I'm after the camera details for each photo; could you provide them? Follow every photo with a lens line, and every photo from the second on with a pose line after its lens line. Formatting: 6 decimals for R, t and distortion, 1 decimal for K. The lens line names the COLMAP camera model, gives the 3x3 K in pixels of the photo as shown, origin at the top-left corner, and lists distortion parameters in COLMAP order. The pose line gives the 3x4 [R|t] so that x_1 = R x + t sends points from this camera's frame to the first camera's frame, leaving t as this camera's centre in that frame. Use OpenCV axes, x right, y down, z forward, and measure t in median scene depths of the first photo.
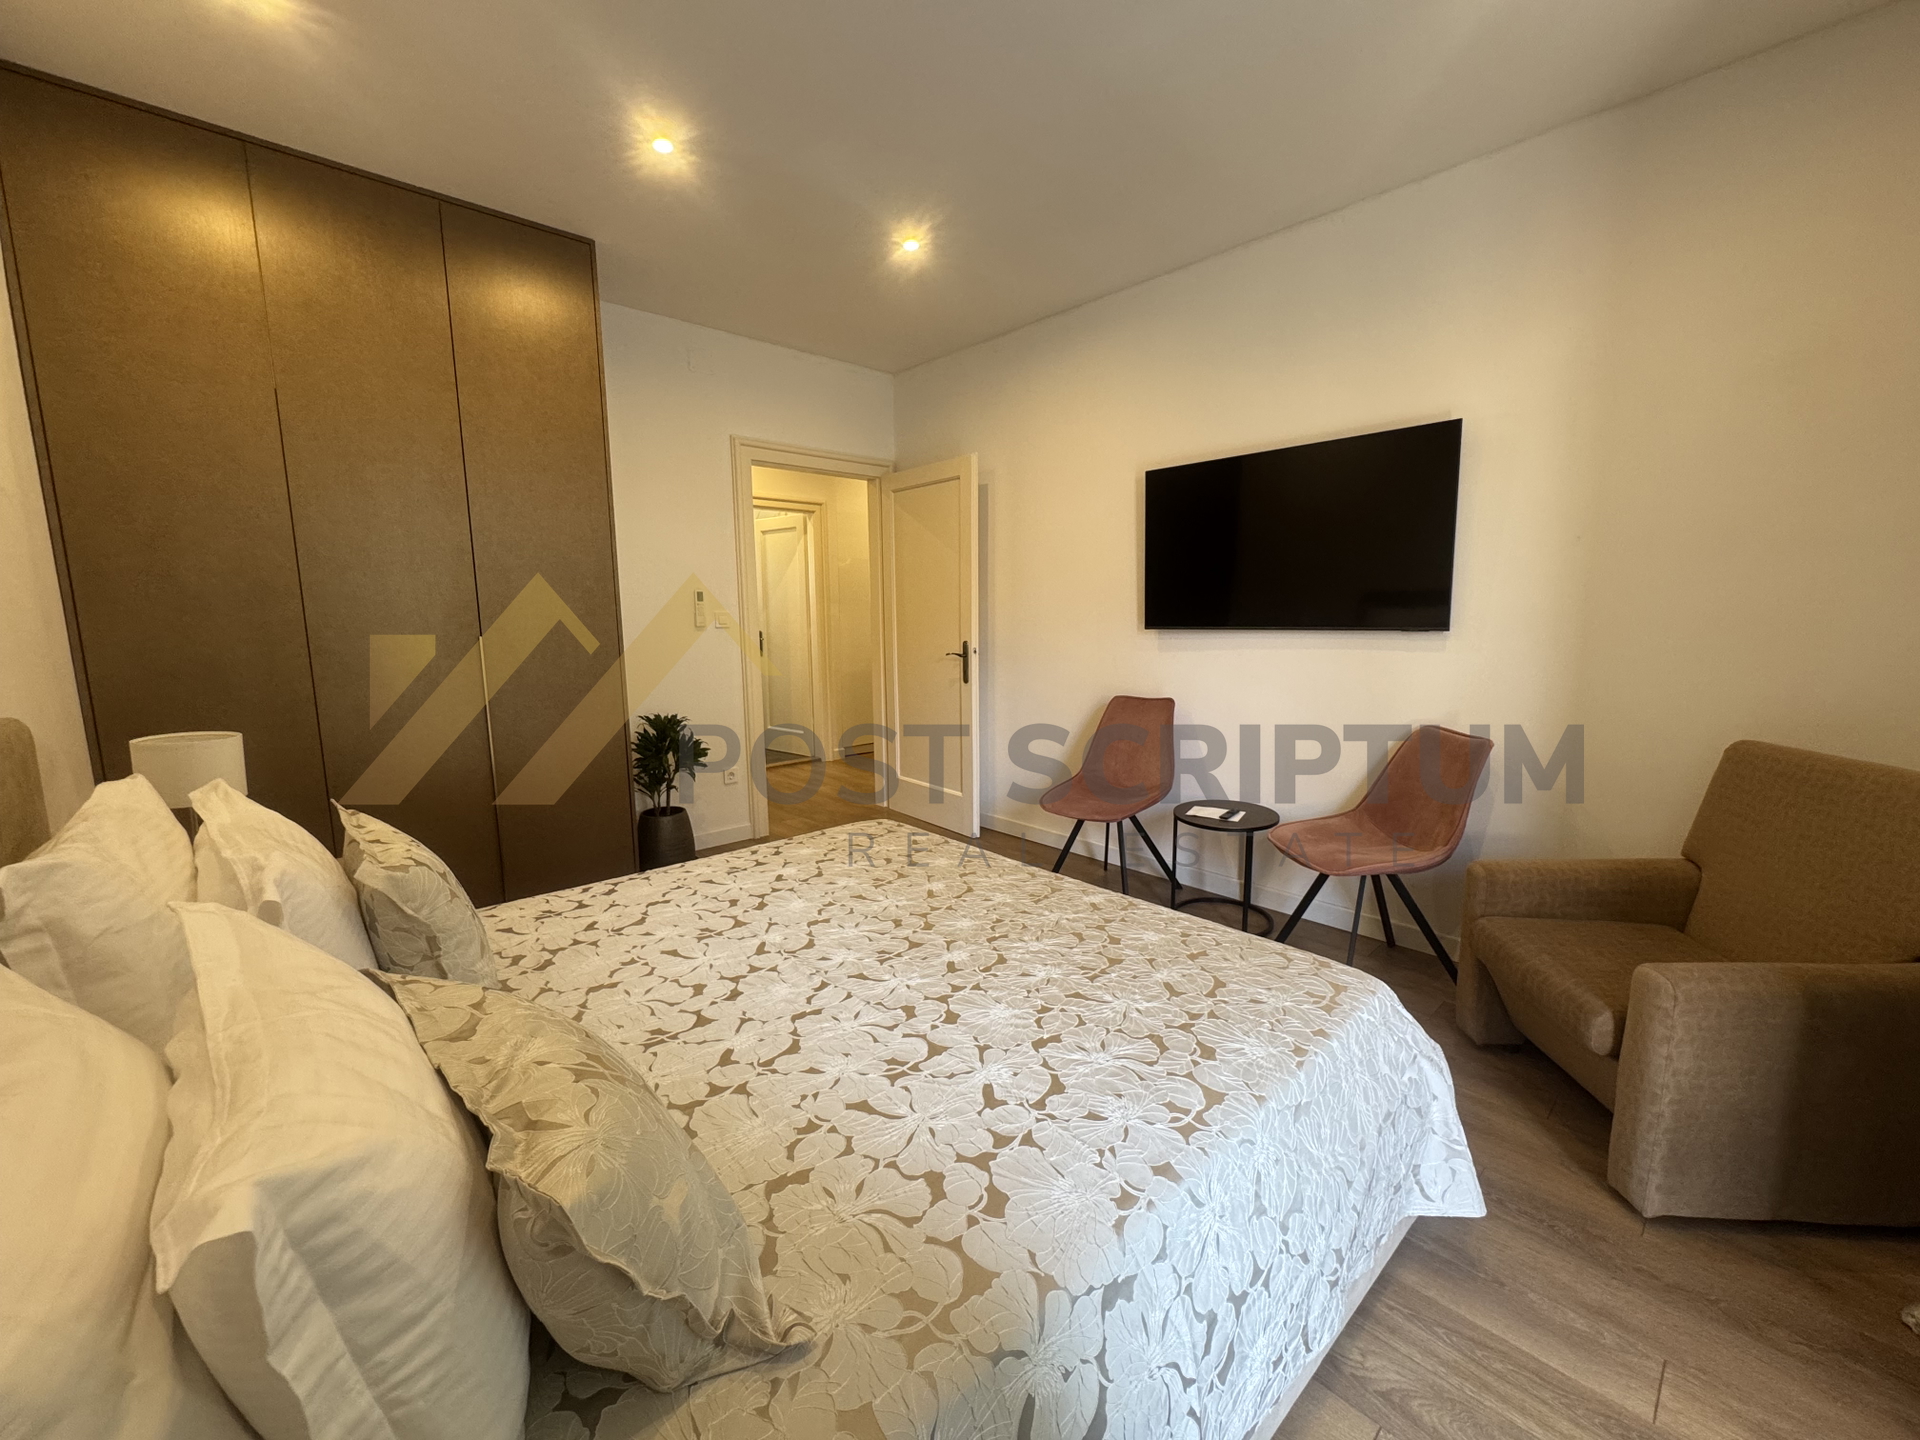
lens RADIAL K [[769.6, 0, 960.0], [0, 769.6, 720.0], [0, 0, 1]] dist [-0.003812, 0.000597]
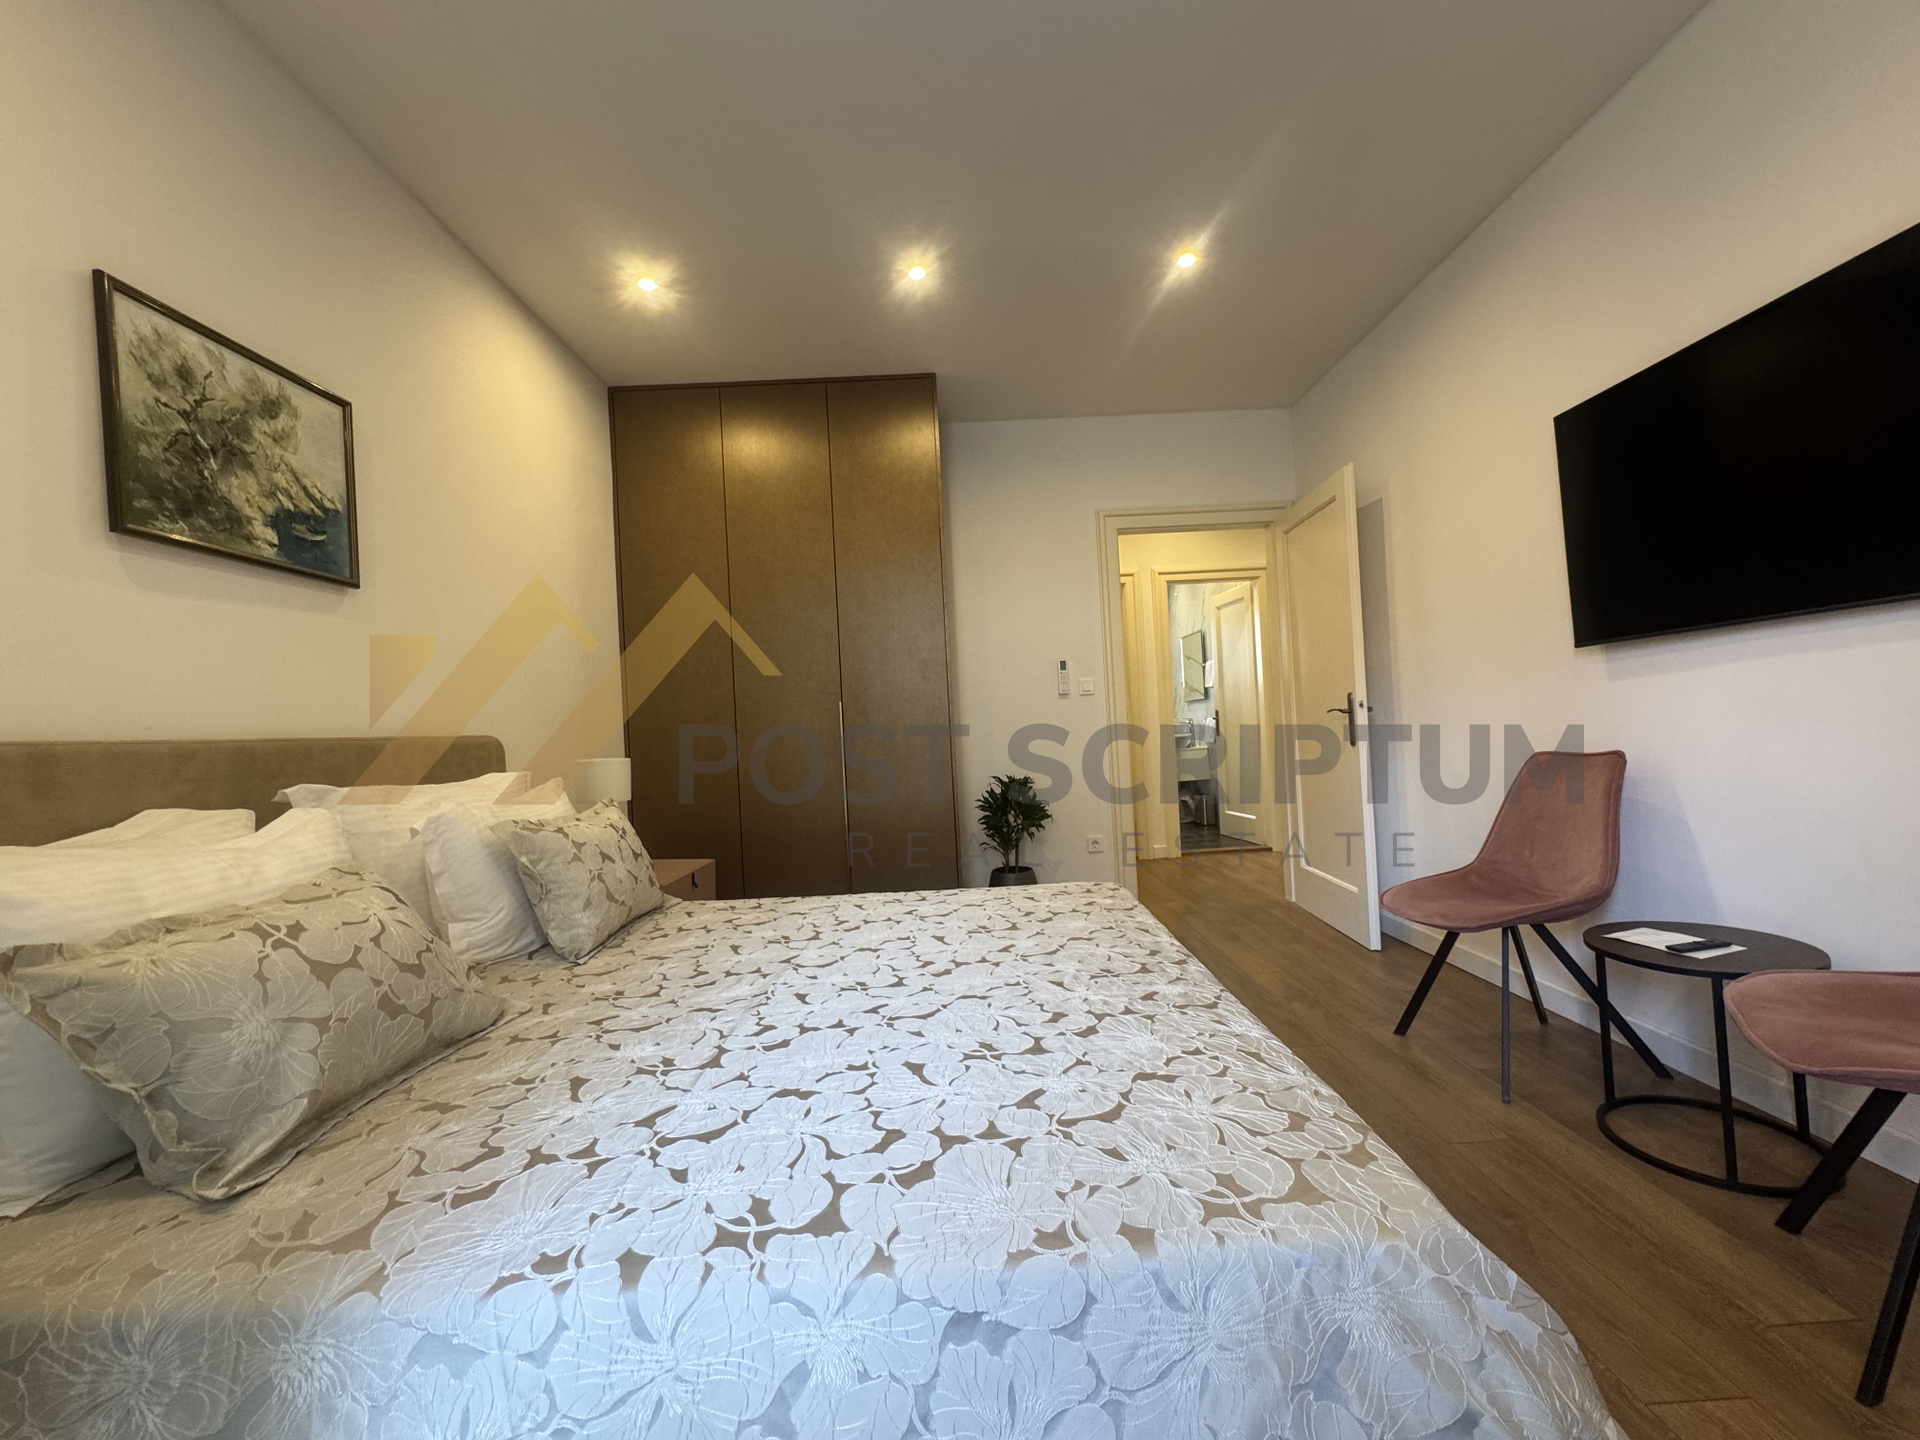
lens RADIAL K [[769.6, 0, 960.0], [0, 769.6, 720.0], [0, 0, 1]] dist [-0.003812, 0.000597]
pose [[0.737456, -0.040180, -0.674199, 0.322790], [-0.049639, 0.992305, -0.113434, 0.046765], [0.673569, 0.117119, 0.729787, 0.198974]]
